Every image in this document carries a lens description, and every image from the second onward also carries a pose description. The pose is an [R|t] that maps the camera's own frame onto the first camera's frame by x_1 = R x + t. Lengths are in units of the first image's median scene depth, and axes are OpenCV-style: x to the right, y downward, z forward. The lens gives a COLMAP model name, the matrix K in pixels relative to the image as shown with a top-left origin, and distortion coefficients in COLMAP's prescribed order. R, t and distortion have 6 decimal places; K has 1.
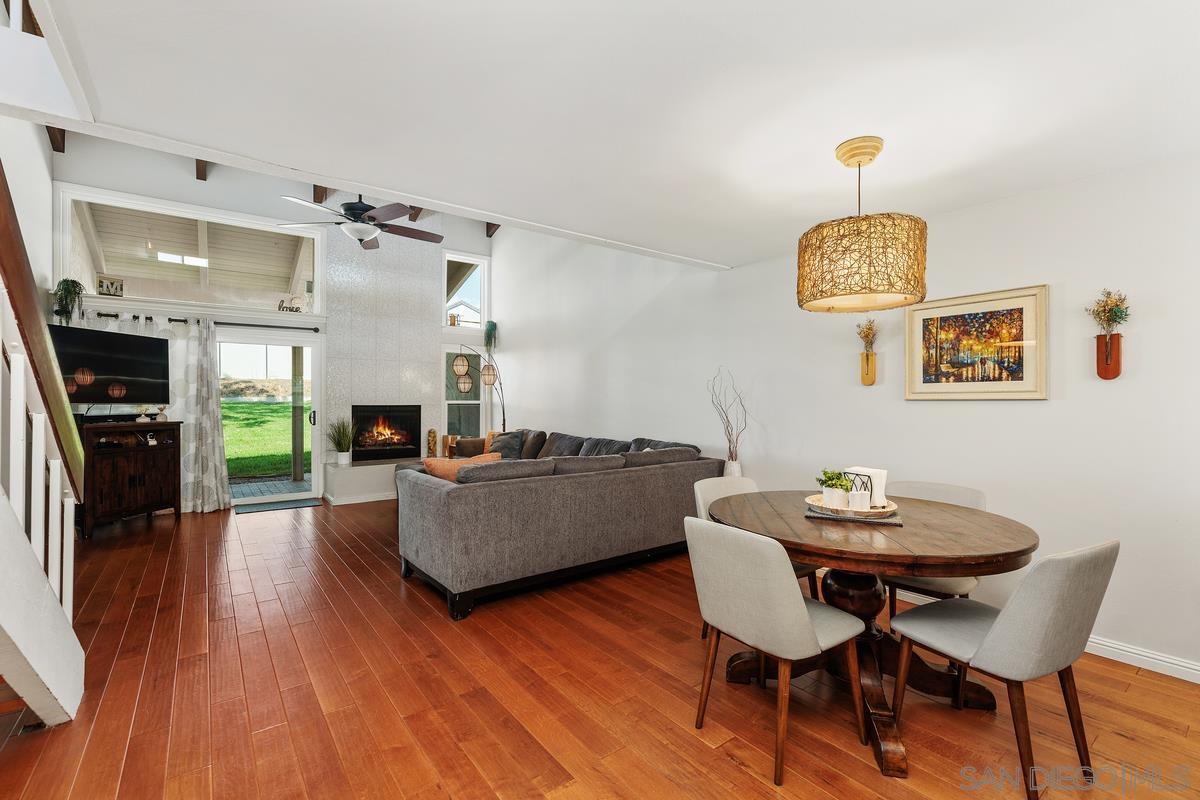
lens RADIAL K [[541.6, 0, 606.7], [0, 541.6, 402.9], [0, 0, 1]] dist [0.003895, -0.000389]
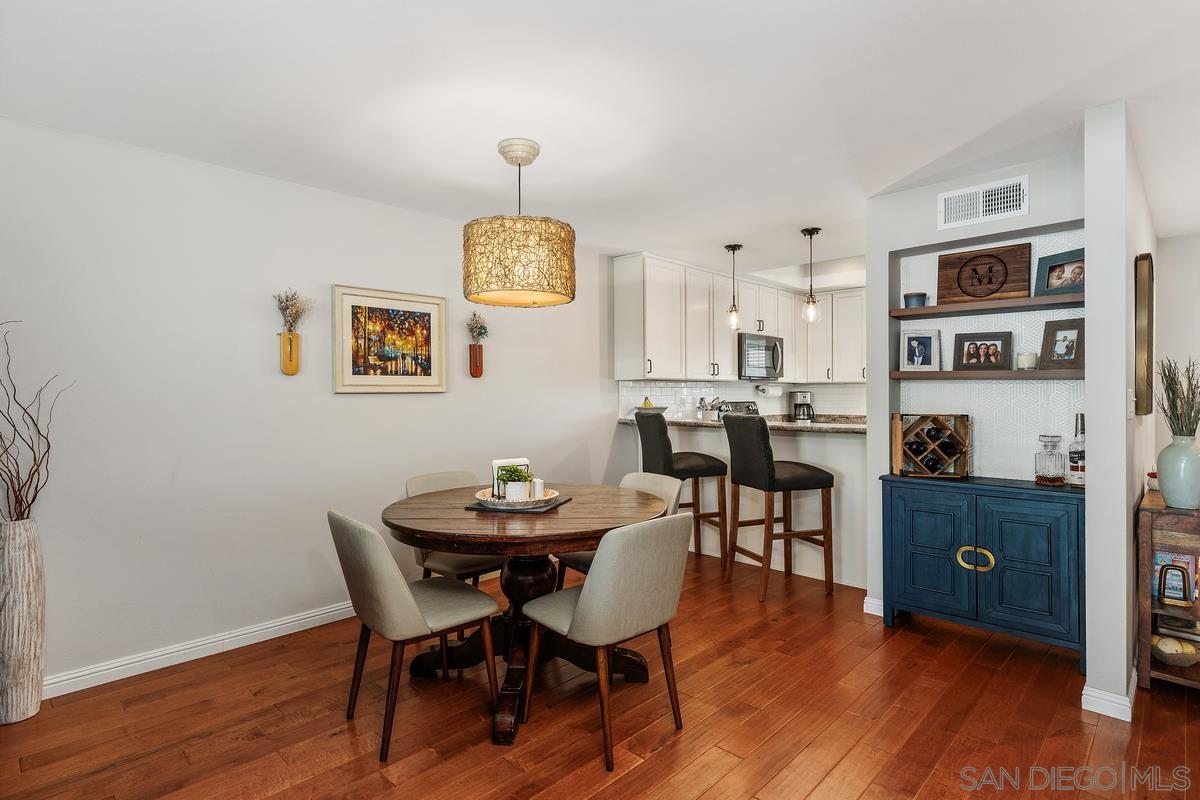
lens RADIAL K [[608.3, 0, 592.3], [0, 608.3, 388.6], [0, 0, 1]] dist [0.000875, 0.001250]
pose [[-0.162143, 0.007570, 0.986738, -0.274992], [0.009912, 0.999933, -0.006042, -0.001405], [-0.986717, 0.008801, -0.162208, 0.418075]]
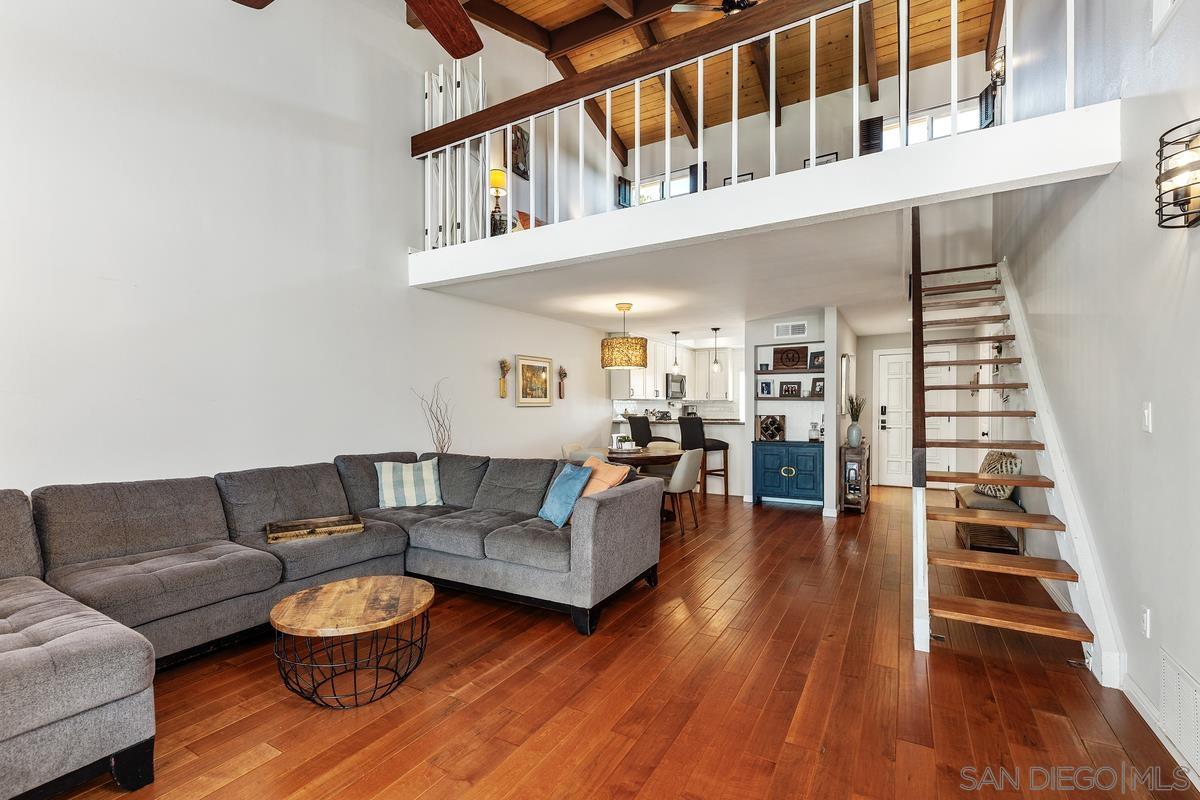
lens RADIAL K [[541.6, 0, 591.4], [0, 541.6, 407.5], [0, 0, 1]] dist [0.003895, -0.000389]
pose [[-0.399699, 0.000091, 0.916647, -0.691919], [0.010922, 0.999929, 0.004663, -0.004760], [-0.916582, 0.011875, -0.399671, 0.842082]]
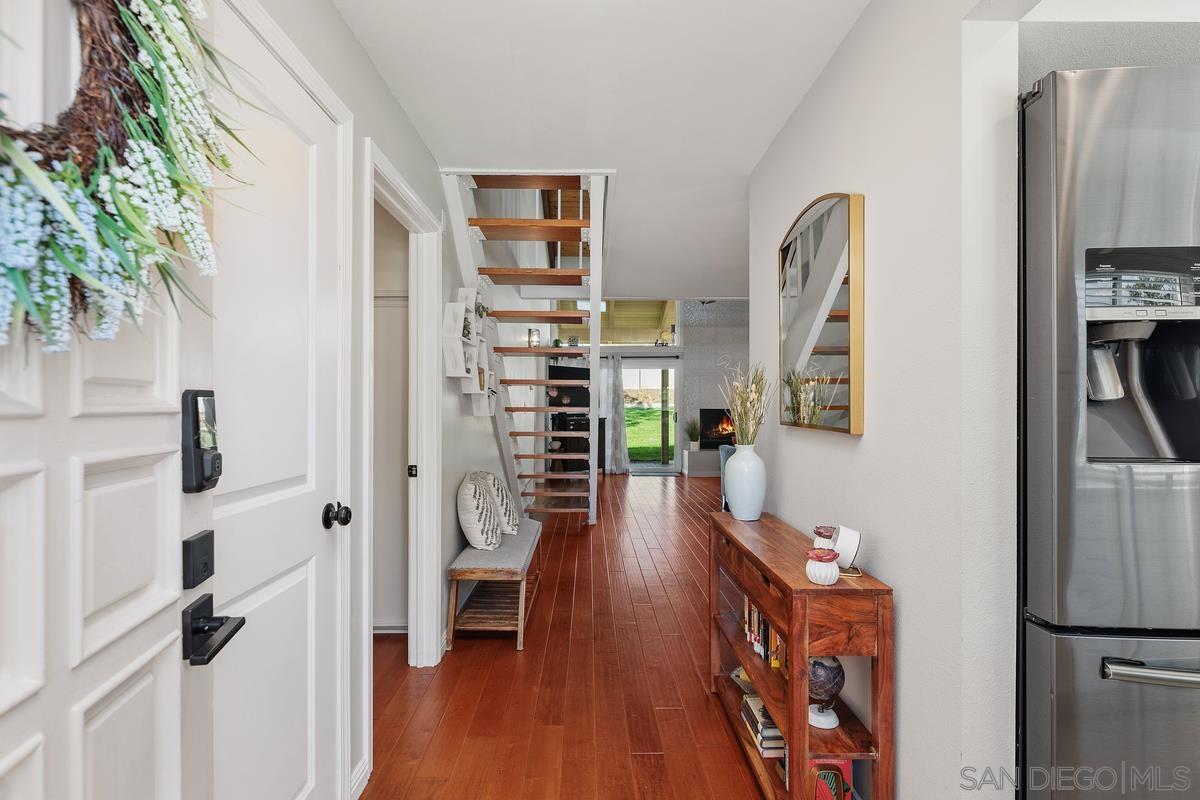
lens RADIAL K [[564.3, 0, 591.3], [0, 564.3, 403.8], [0, 0, 1]] dist [-0.003175, -0.000045]
pose [[0.799453, -0.006104, -0.600698, 0.225580], [-0.000510, 0.999941, -0.010839, 0.009746], [0.600729, 0.008971, 0.799403, -0.414021]]
